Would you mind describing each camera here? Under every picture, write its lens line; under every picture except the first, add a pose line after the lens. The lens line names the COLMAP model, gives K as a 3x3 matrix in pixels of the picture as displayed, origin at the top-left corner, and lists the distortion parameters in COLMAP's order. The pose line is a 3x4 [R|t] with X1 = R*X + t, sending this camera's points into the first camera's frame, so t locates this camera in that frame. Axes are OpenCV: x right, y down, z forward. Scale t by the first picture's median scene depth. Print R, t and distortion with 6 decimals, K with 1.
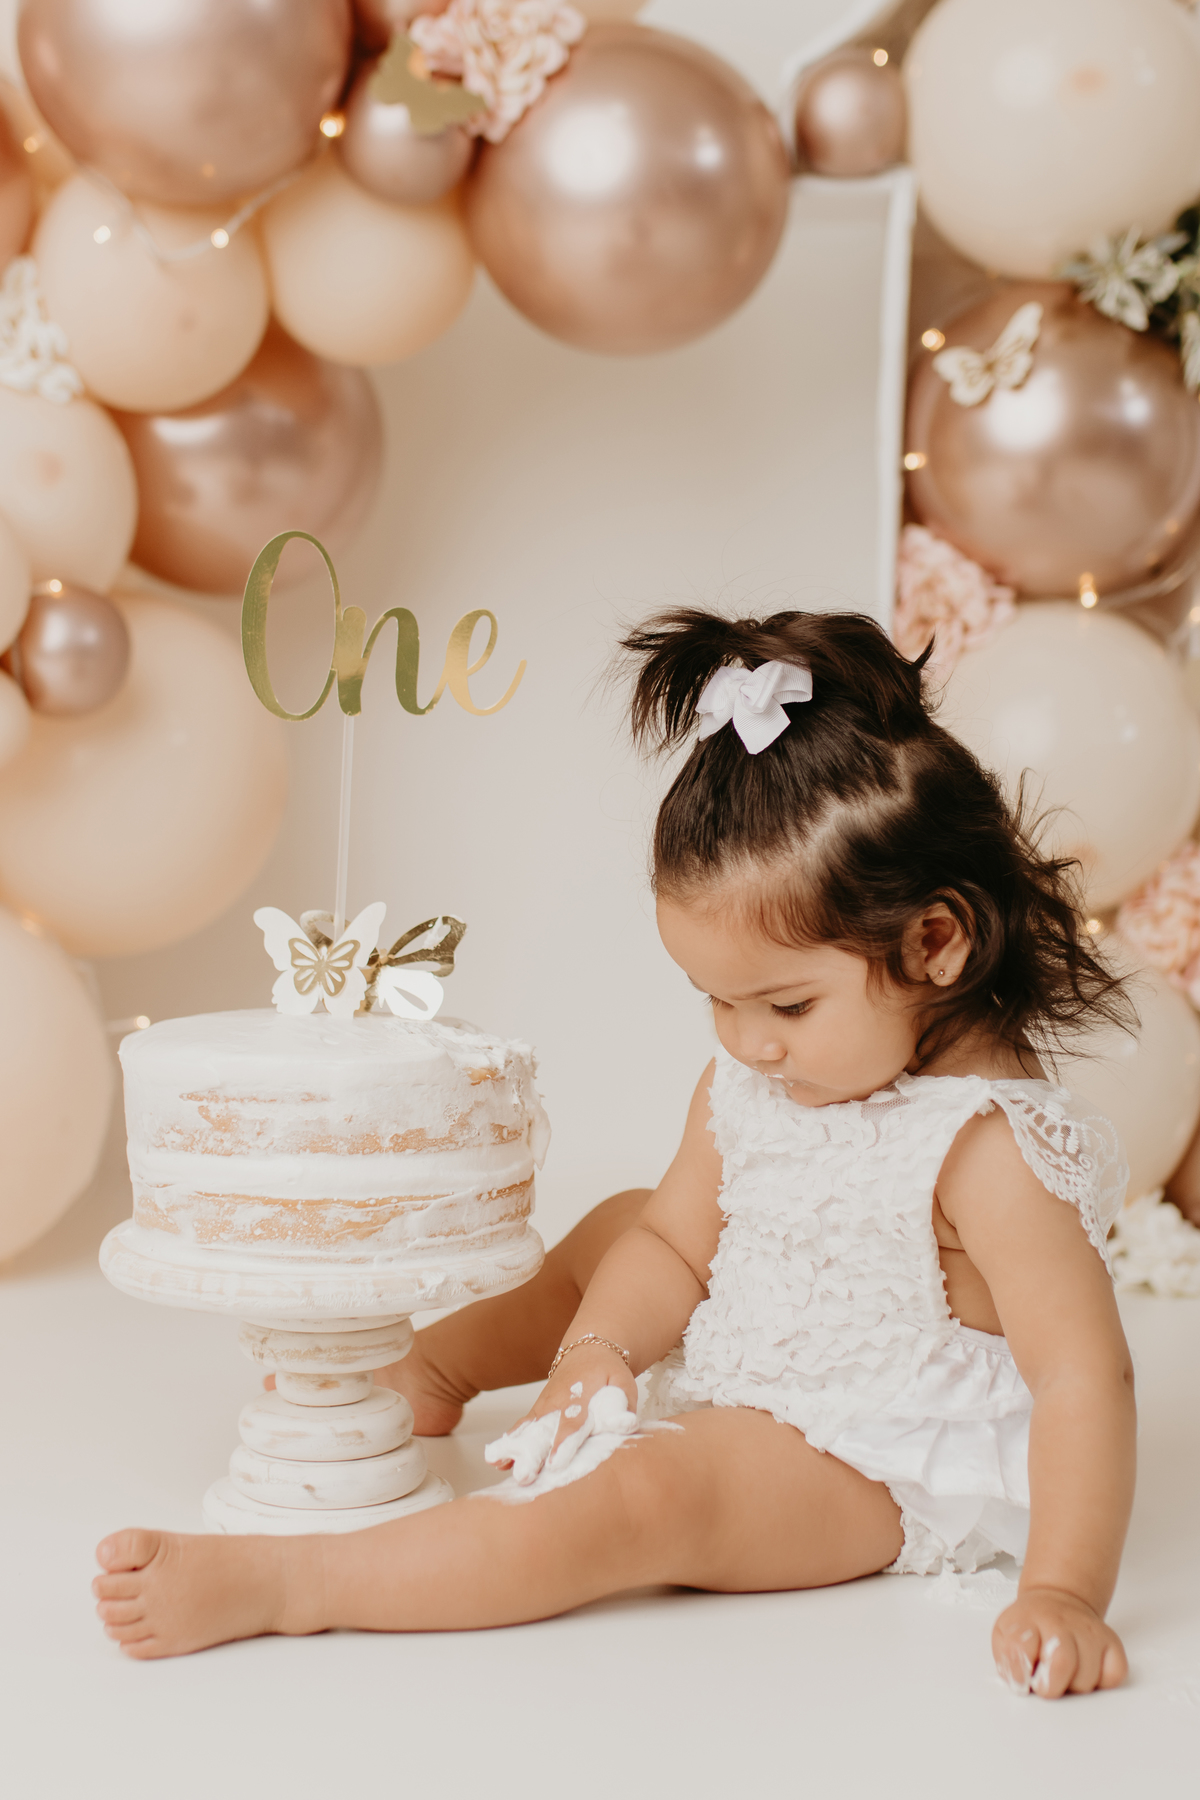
lens RADIAL K [[3049.9, 0, 600.1], [0, 3049.9, 896.3], [0, 0, 1]] dist [-0.010170, -0.062955]
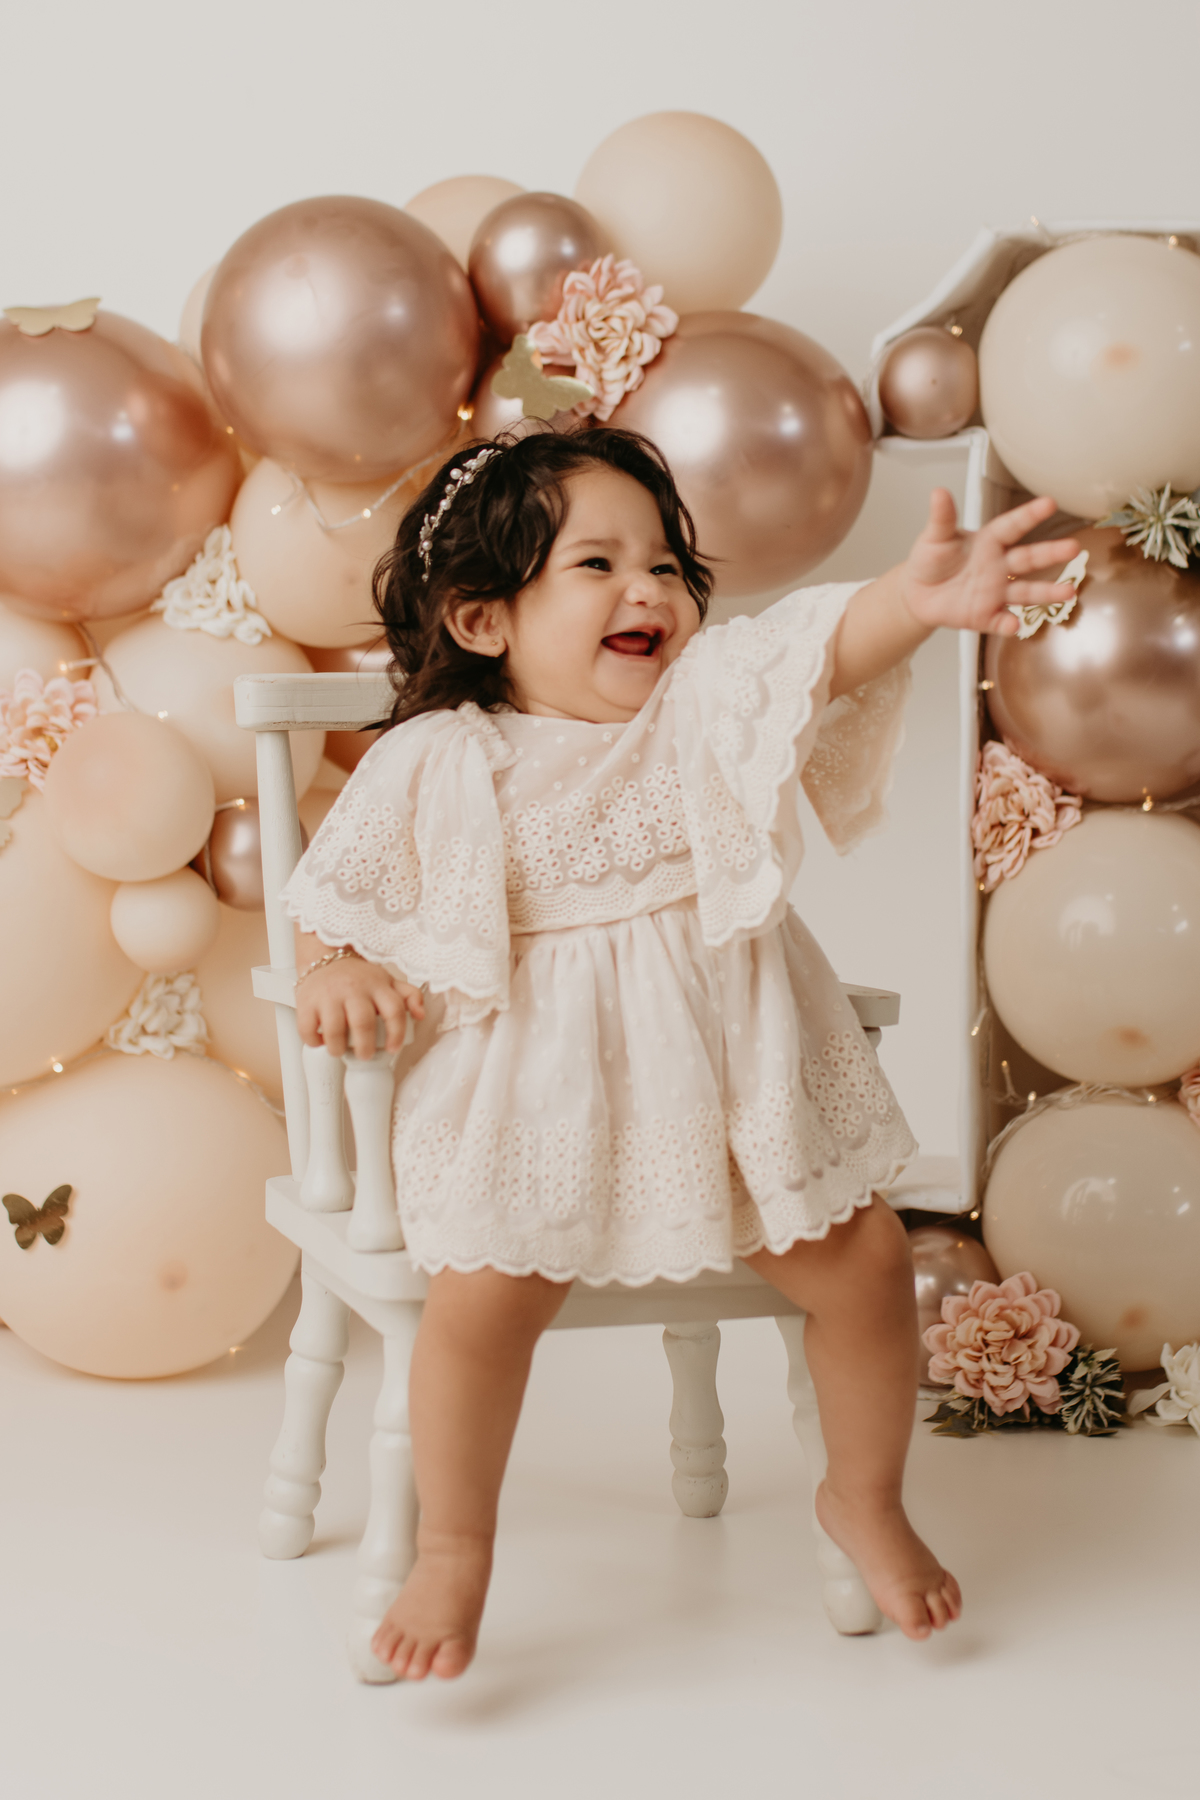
lens RADIAL K [[2931.5, 0, 595.4], [0, 2931.5, 889.6], [0, 0, 1]] dist [-0.003631, -0.060967]
pose [[0.980971, 0.006572, -0.194045, 0.181435], [-0.009871, 0.999823, -0.016042, -0.050597], [0.193905, 0.017652, 0.980862, -0.099071]]
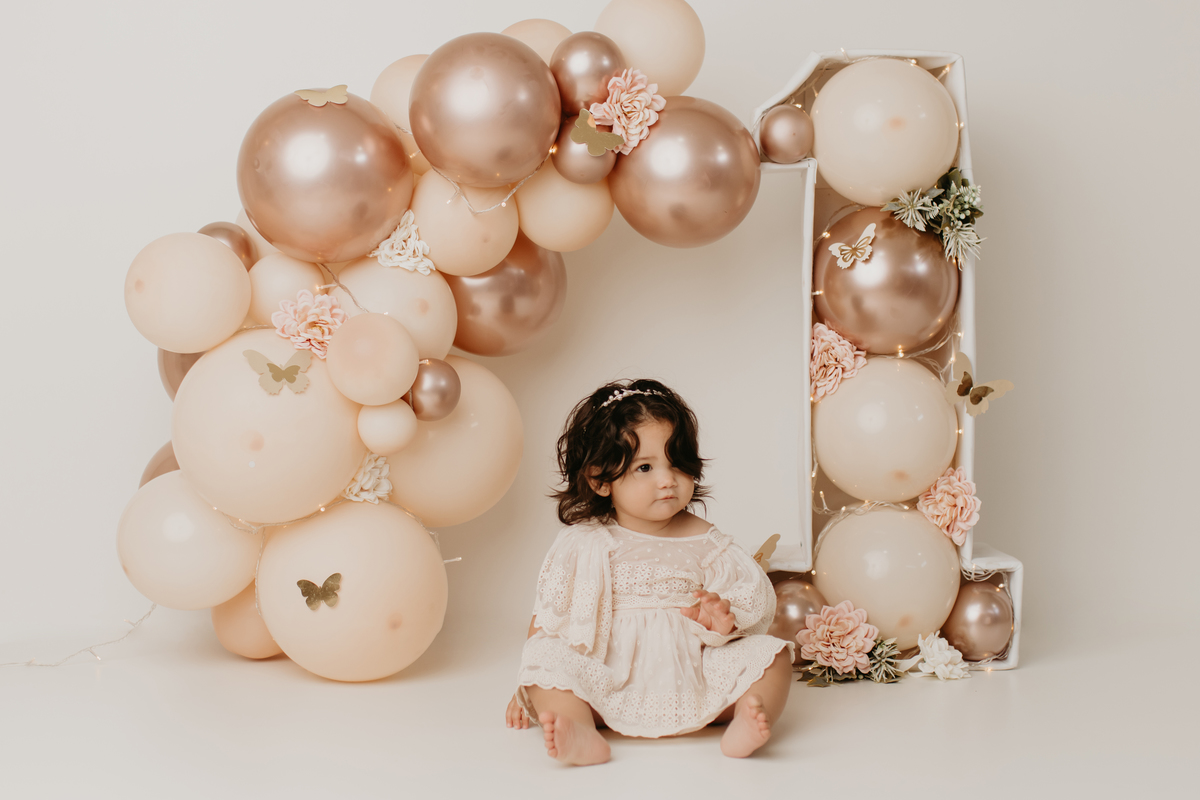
lens RADIAL K [[1968.3, 0, 567.7], [0, 1968.3, 413.3], [0, 0, 1]] dist [-0.001511, 0.105997]
pose [[0.999833, -0.015220, -0.010074, -0.064947], [0.015077, 0.999786, -0.014161, -0.043069], [0.010287, 0.014007, 0.999849, -0.412067]]
